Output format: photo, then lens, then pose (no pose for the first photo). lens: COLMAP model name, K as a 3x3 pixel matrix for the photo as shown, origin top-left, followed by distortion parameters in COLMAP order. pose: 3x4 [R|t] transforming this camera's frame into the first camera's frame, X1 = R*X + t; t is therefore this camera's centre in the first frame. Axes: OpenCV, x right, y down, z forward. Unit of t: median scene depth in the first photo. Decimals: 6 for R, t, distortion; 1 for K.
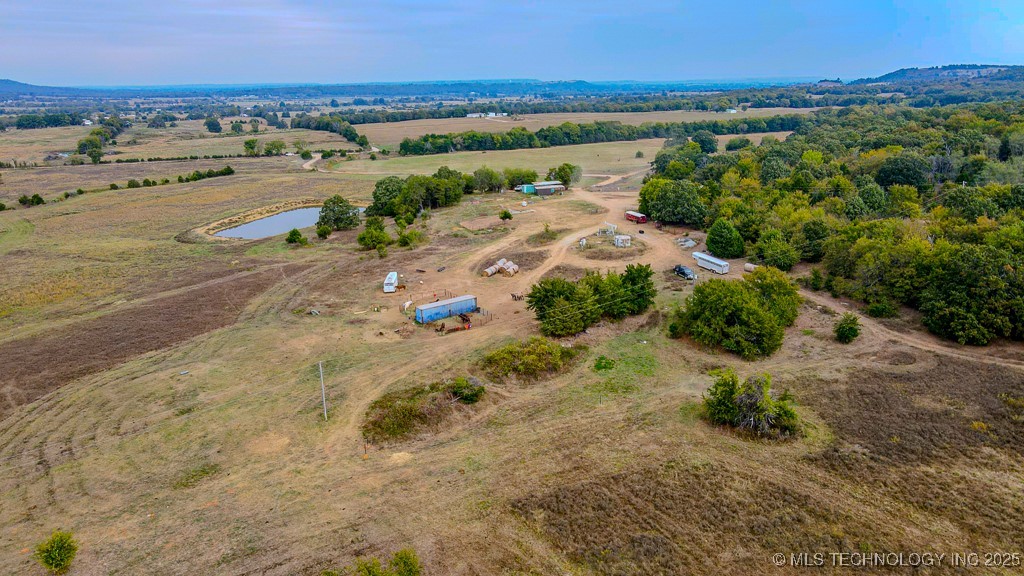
lens RADIAL K [[752.4, 0, 511.9], [0, 752.4, 293.4], [0, 0, 1]] dist [-0.000511, 0.034874]
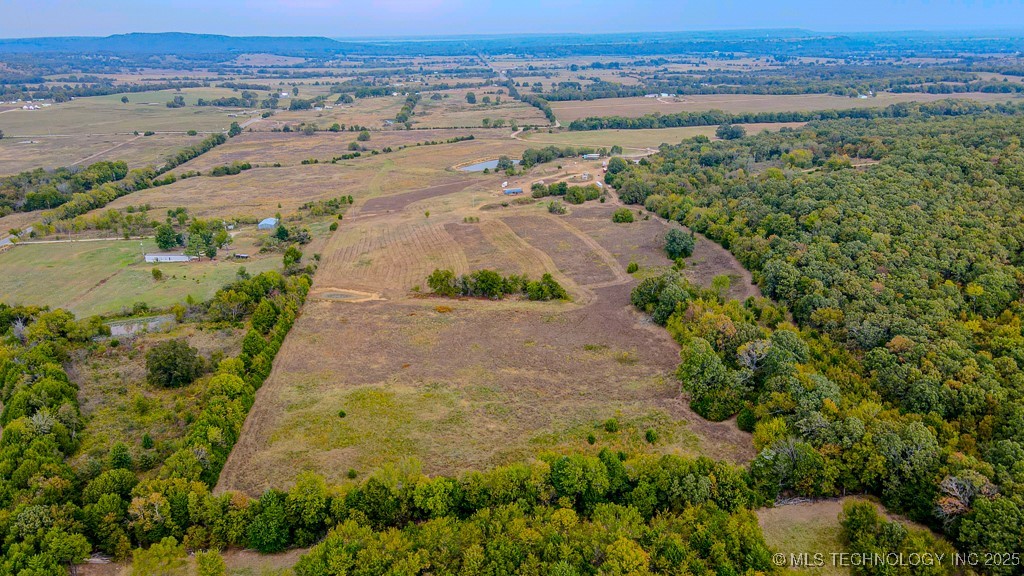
lens RADIAL K [[765.7, 0, 512.0], [0, 765.7, 288.0], [0, 0, 1]] dist [-0.020125, 0.055151]
pose [[0.946378, 0.104290, -0.305764, 0.306546], [-0.087925, 0.993881, 0.066853, 0.067813], [0.310865, -0.036384, 0.949757, -0.714910]]
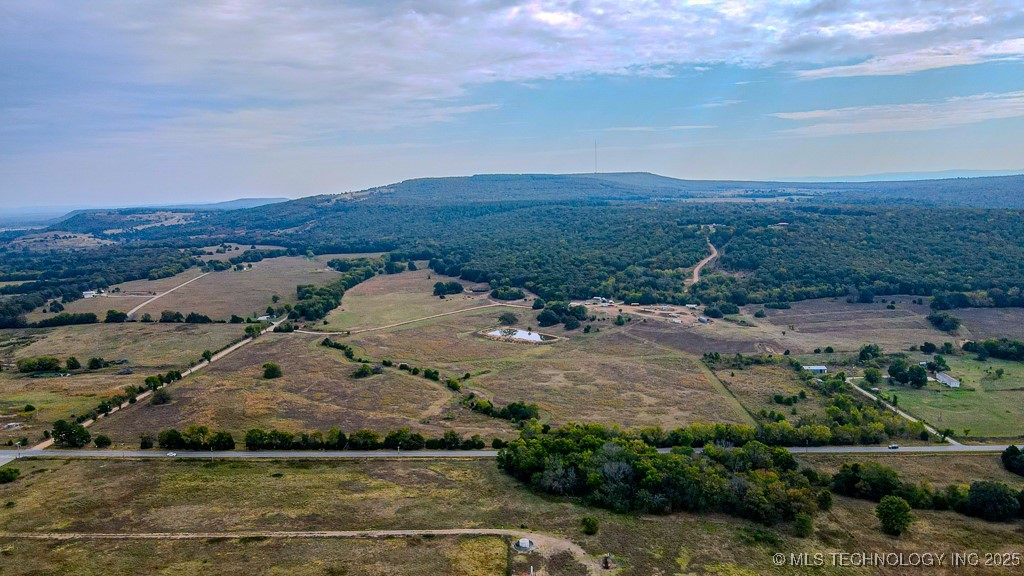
lens RADIAL K [[752.4, 0, 511.9], [0, 752.4, 293.4], [0, 0, 1]] dist [-0.000511, 0.034874]
pose [[0.422623, -0.128553, 0.897142, -1.381125], [0.272644, 0.962069, 0.009420, -0.145682], [-0.864323, 0.240619, 0.441642, -0.032637]]
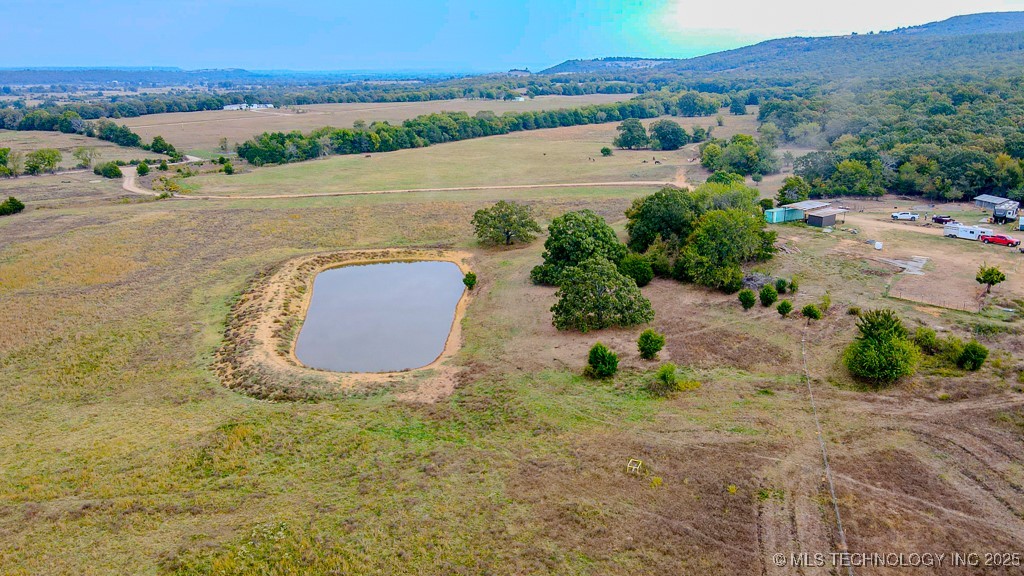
lens RADIAL K [[775.0, 0, 508.5], [0, 775.0, 289.6], [0, 0, 1]] dist [-0.004269, 0.046779]
pose [[0.908086, -0.108991, 0.404353, -0.244129], [0.109064, 0.993770, 0.022931, -0.063042], [-0.404333, 0.023277, 0.914316, 0.268112]]
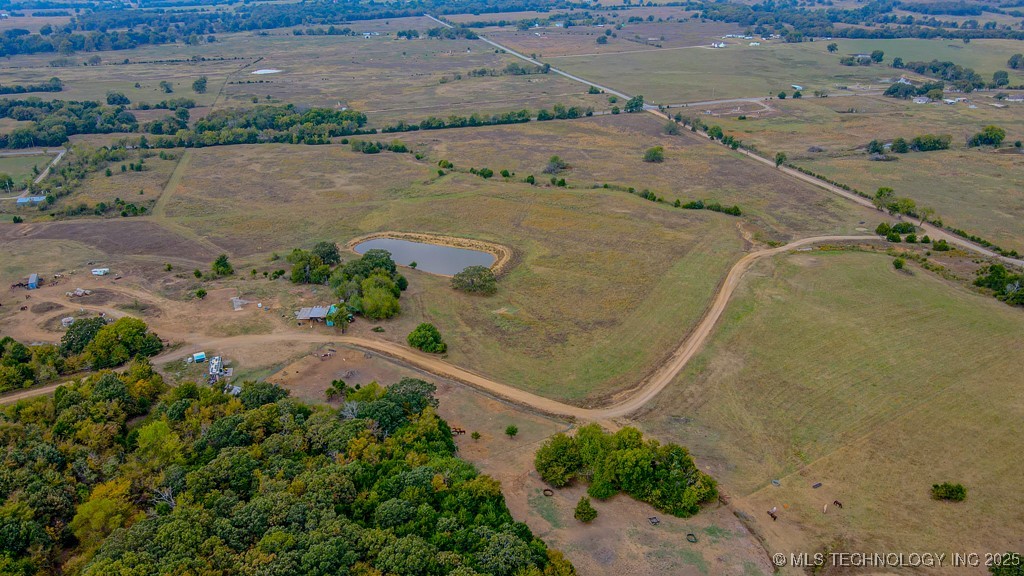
lens RADIAL K [[757.7, 0, 512.0], [0, 757.7, 288.0], [0, 0, 1]] dist [-0.006391, 0.044103]
pose [[-0.134558, 0.410272, -0.901982, 0.482325], [-0.262032, 0.863125, 0.431688, -0.359373], [0.955632, 0.294435, -0.008636, 0.663293]]
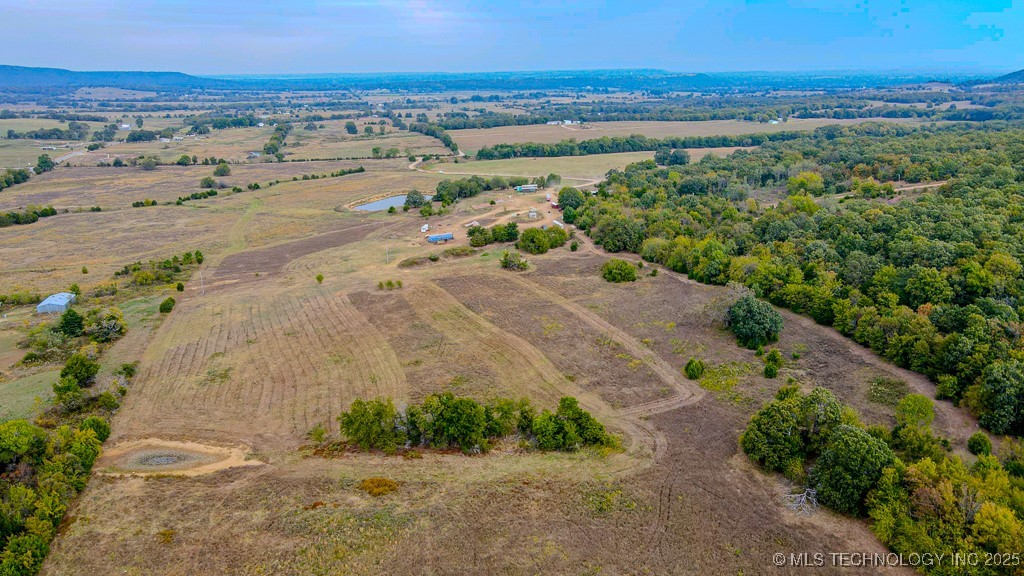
lens RADIAL K [[758.9, 0, 512.0], [0, 758.9, 288.0], [0, 0, 1]] dist [-0.004976, 0.046908]
pose [[0.986819, 0.048745, -0.154311, 0.159018], [-0.047786, 0.998808, 0.009919, 0.044160], [0.154611, -0.002415, 0.987973, -0.431683]]
